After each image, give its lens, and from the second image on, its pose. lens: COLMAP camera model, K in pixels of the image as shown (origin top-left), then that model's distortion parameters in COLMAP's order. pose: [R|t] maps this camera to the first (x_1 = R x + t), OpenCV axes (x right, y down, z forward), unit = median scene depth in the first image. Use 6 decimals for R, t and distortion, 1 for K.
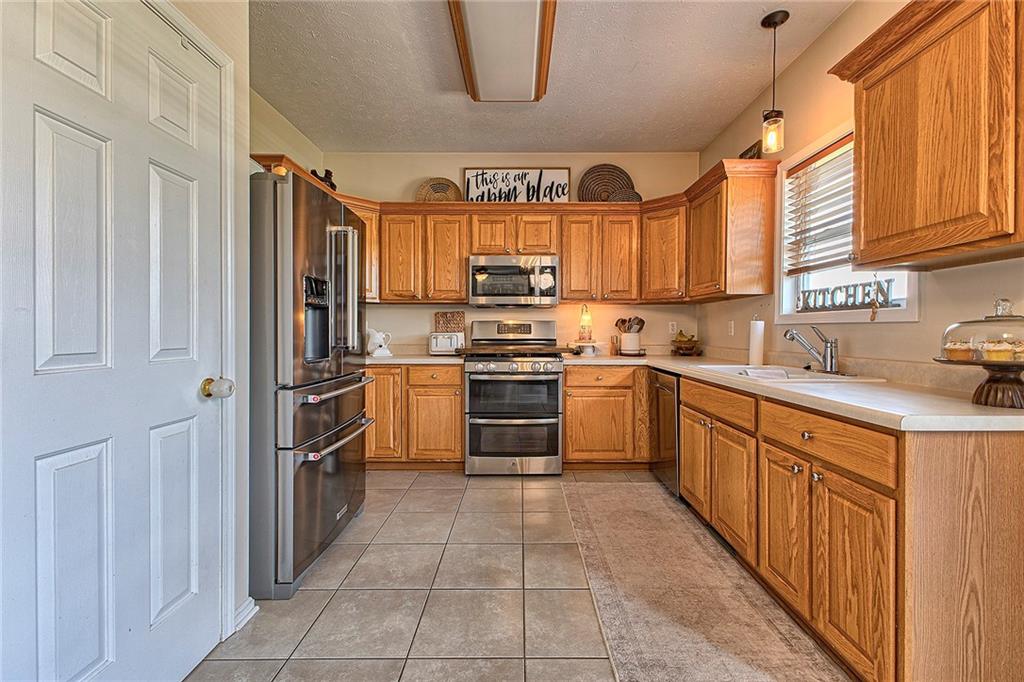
lens RADIAL K [[443.5, 0, 512.5], [0, 443.5, 338.9], [0, 0, 1]] dist [0.008737, -0.002875]
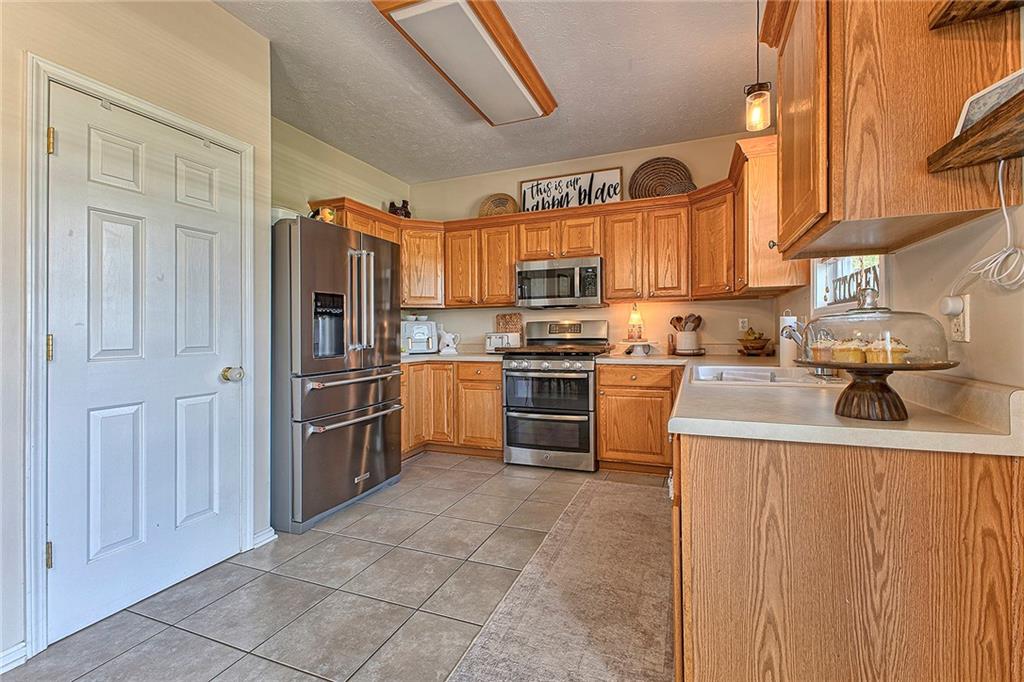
lens RADIAL K [[443.5, 0, 533.9], [0, 443.5, 332.1], [0, 0, 1]] dist [0.008737, -0.002875]
pose [[0.932244, -0.011171, -0.361657, 0.362965], [0.005959, 0.999862, -0.015523, 0.001027], [0.361781, 0.012317, 0.932182, 0.001601]]
